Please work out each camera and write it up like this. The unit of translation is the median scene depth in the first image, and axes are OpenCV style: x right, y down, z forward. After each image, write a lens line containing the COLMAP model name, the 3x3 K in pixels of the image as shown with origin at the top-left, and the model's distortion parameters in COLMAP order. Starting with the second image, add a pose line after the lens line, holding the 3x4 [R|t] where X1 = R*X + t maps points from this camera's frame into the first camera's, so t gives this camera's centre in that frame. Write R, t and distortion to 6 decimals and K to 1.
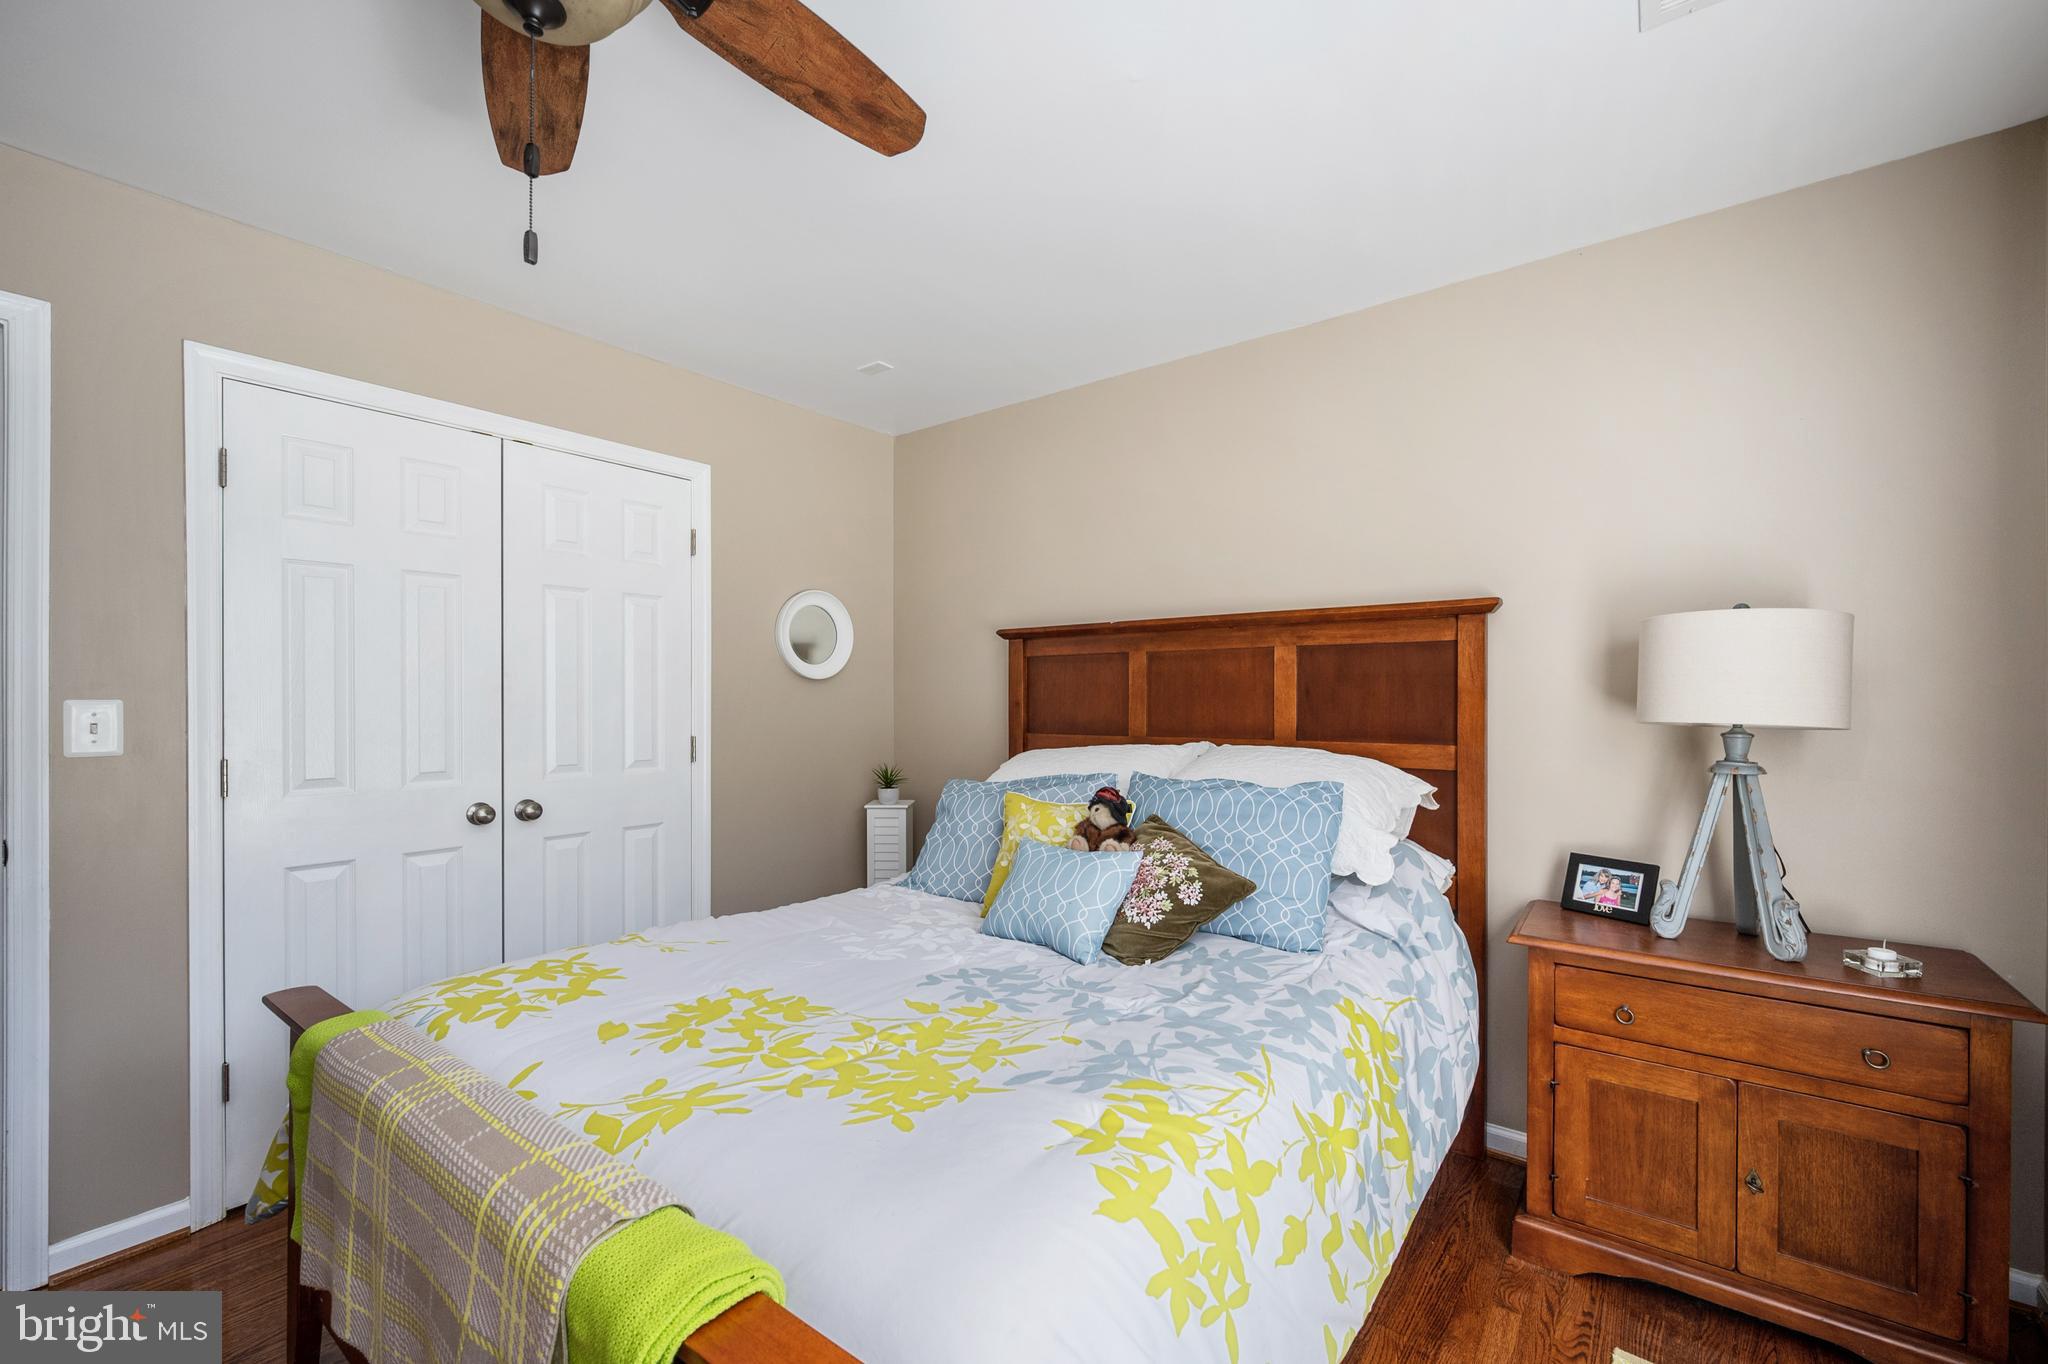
lens RADIAL K [[833.2, 0, 1037.5], [0, 833.2, 692.0], [0, 0, 1]] dist [-0.000614, -0.000046]
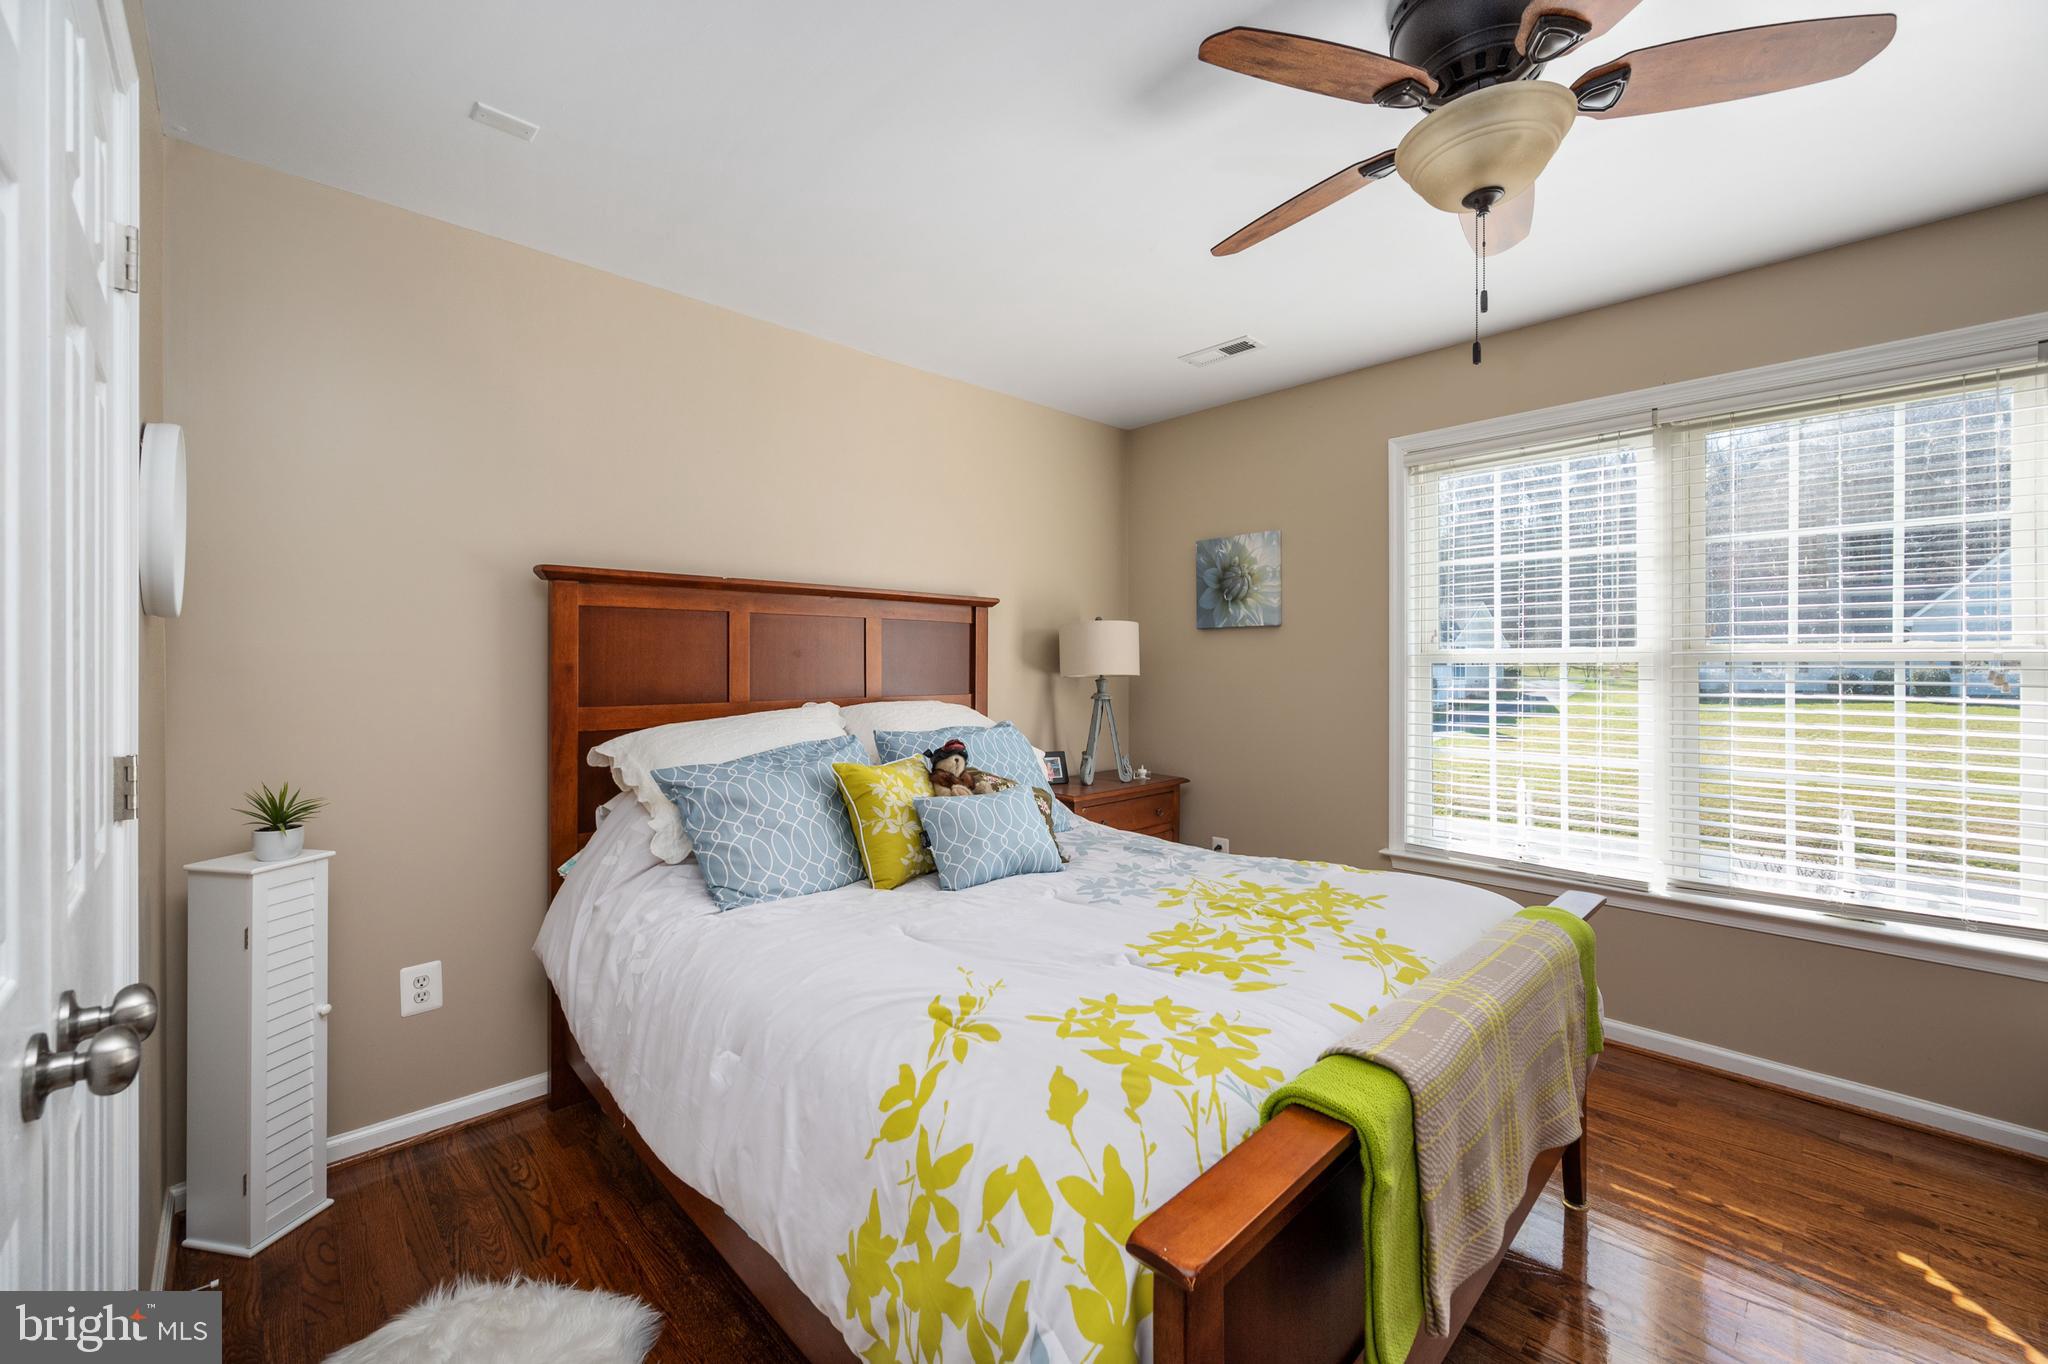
lens RADIAL K [[826.8, 0, 1018.2], [0, 826.8, 666.9], [0, 0, 1]] dist [-0.000772, -0.000054]
pose [[0.163679, -0.005632, 0.986497, -1.377342], [-0.007910, 0.999944, 0.007021, 0.008940], [-0.986482, -0.008953, 0.163626, 0.993180]]
